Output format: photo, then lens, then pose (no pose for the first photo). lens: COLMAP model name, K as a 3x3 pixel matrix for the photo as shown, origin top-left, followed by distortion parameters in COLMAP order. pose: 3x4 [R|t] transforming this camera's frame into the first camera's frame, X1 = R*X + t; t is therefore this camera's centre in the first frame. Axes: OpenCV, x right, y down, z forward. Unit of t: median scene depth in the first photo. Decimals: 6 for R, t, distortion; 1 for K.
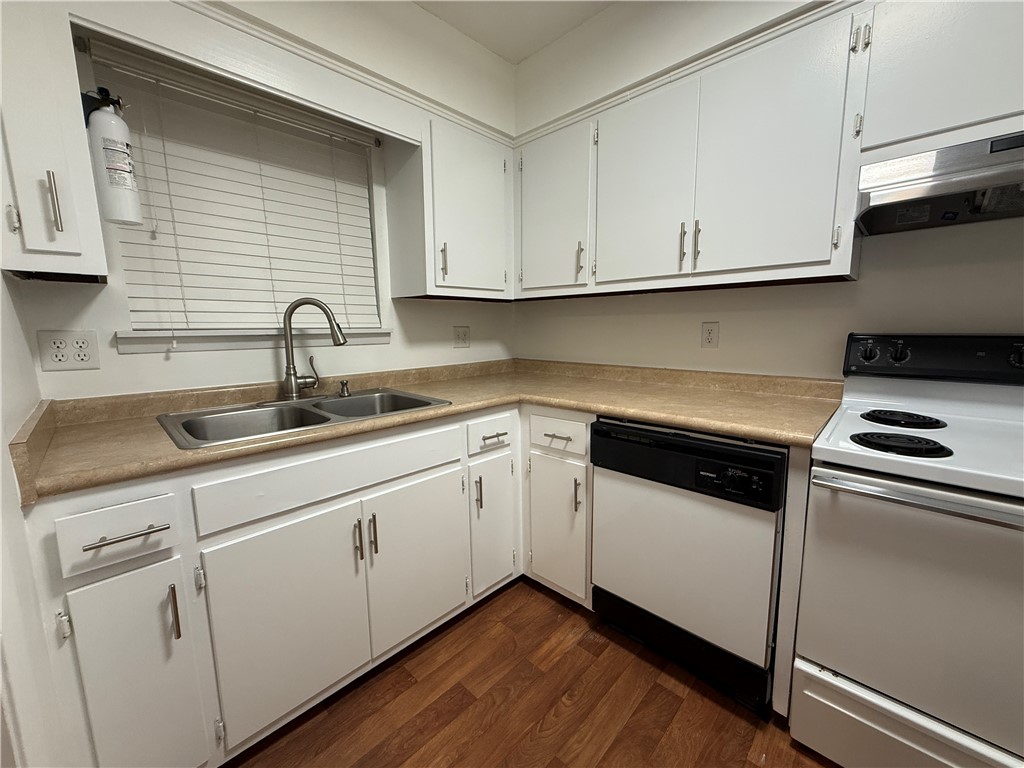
lens RADIAL K [[409.6, 0, 512.0], [0, 409.6, 384.0], [0, 0, 1]] dist [-0.000207, -0.000071]
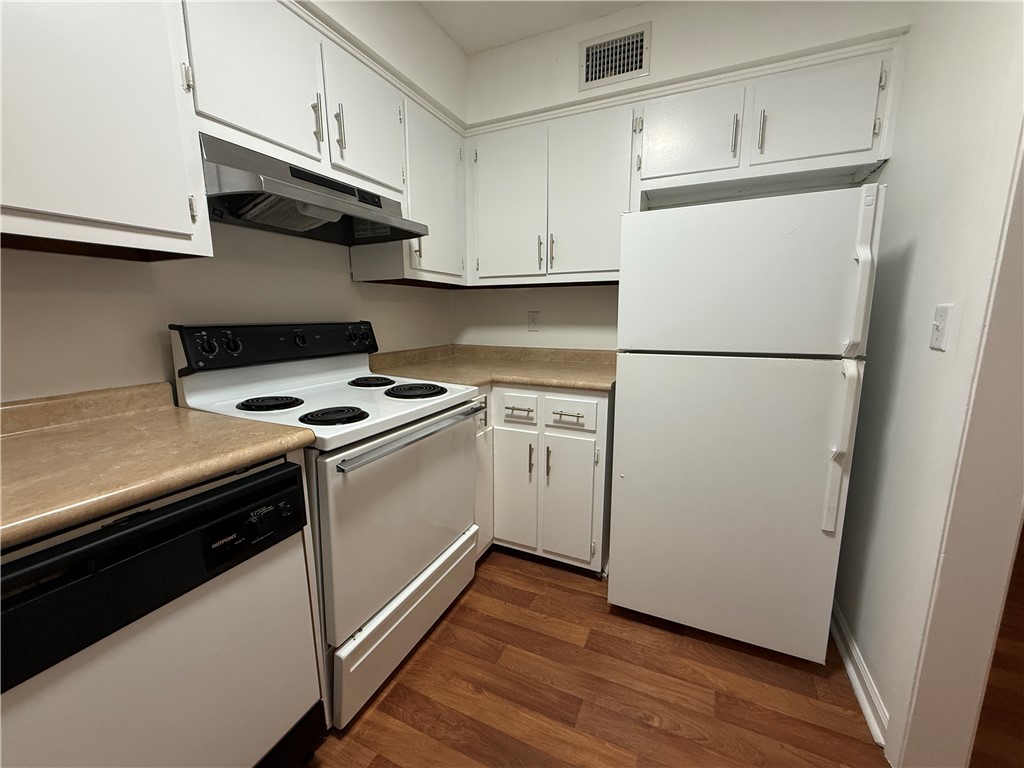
lens RADIAL K [[413.5, 0, 510.5], [0, 413.5, 369.0], [0, 0, 1]] dist [0.000038, -0.000021]
pose [[-0.340705, -0.117566, 0.932791, -0.284988], [0.141233, 0.974492, 0.174408, -0.107502], [-0.929502, 0.191163, -0.315410, 0.785209]]
